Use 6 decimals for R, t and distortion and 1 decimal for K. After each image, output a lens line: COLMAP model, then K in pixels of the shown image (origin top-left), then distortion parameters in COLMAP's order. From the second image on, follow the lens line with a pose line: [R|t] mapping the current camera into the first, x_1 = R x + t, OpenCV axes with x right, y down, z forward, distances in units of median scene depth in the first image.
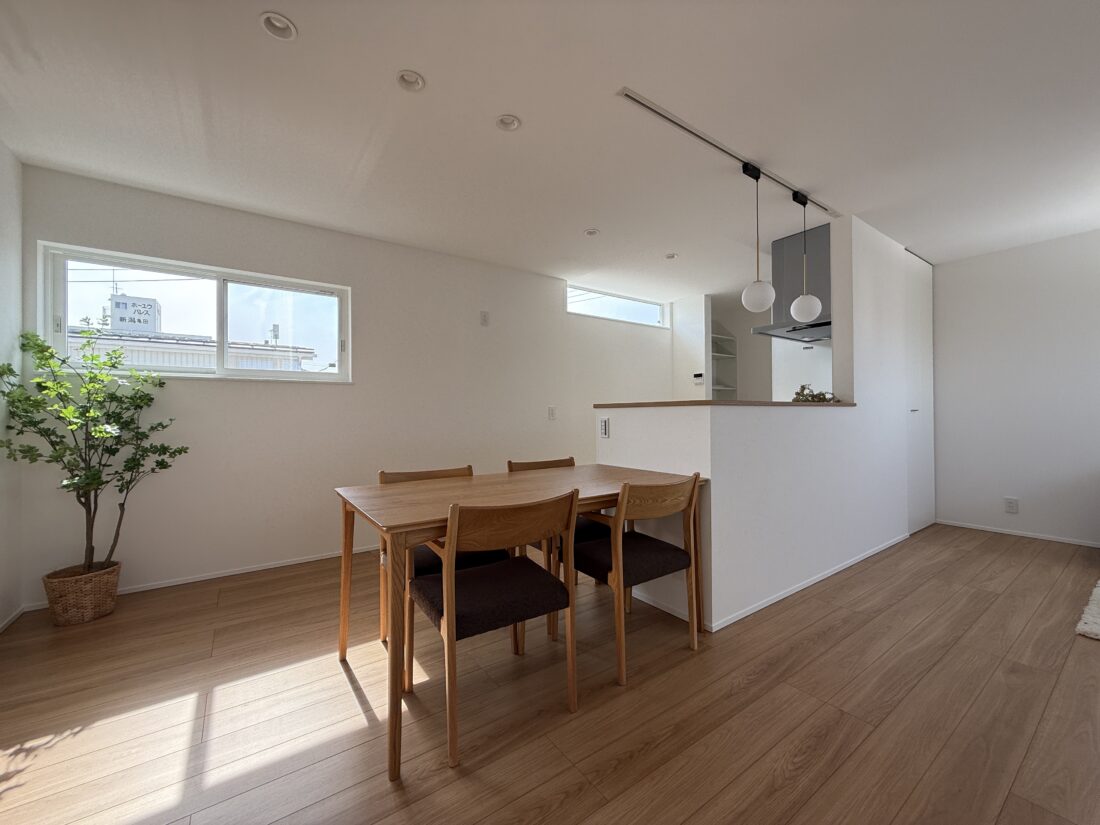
lens RADIAL K [[441.5, 0, 550.0], [0, 441.5, 412.5], [0, 0, 1]] dist [0.009125, 0.000085]
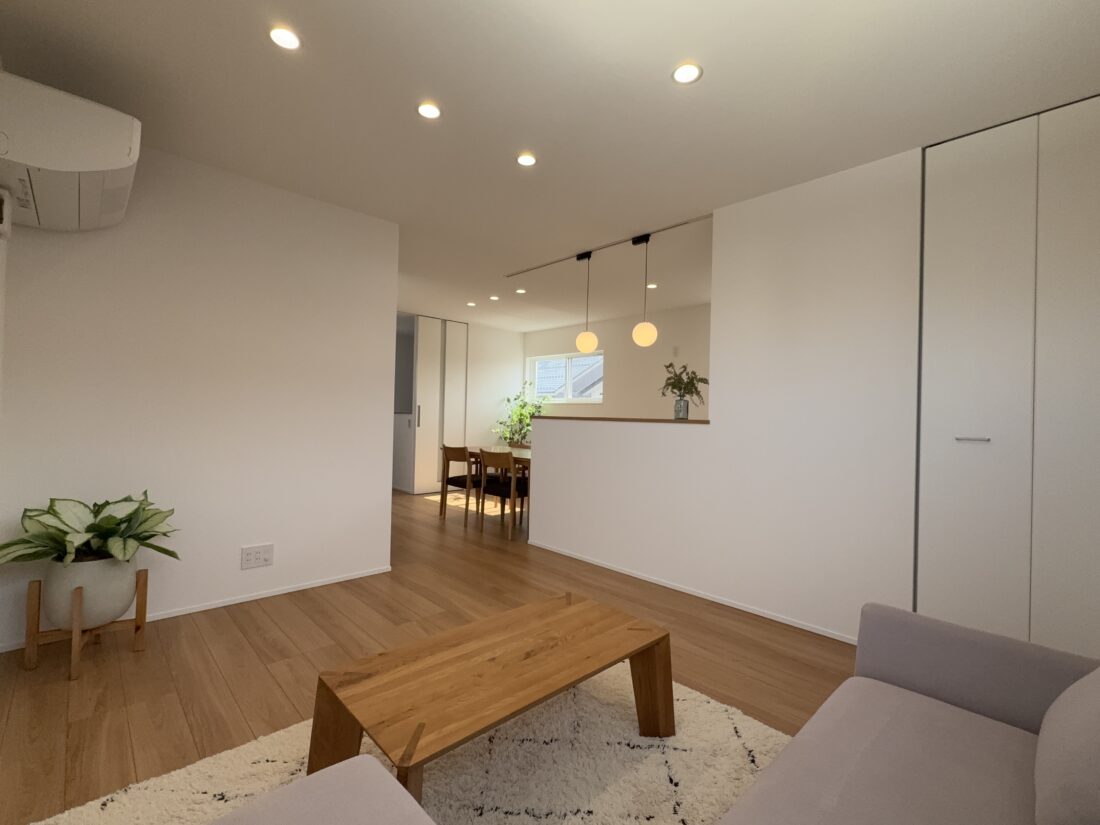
lens RADIAL K [[491.0, 0, 550.0], [0, 491.0, 412.5], [0, 0, 1]] dist [0.000214, 0.000007]
pose [[0.143899, 0.004384, -0.989583, 1.928563], [-0.021292, 0.999772, 0.001333, -0.036102], [0.989363, 0.020878, 0.143960, 0.643686]]
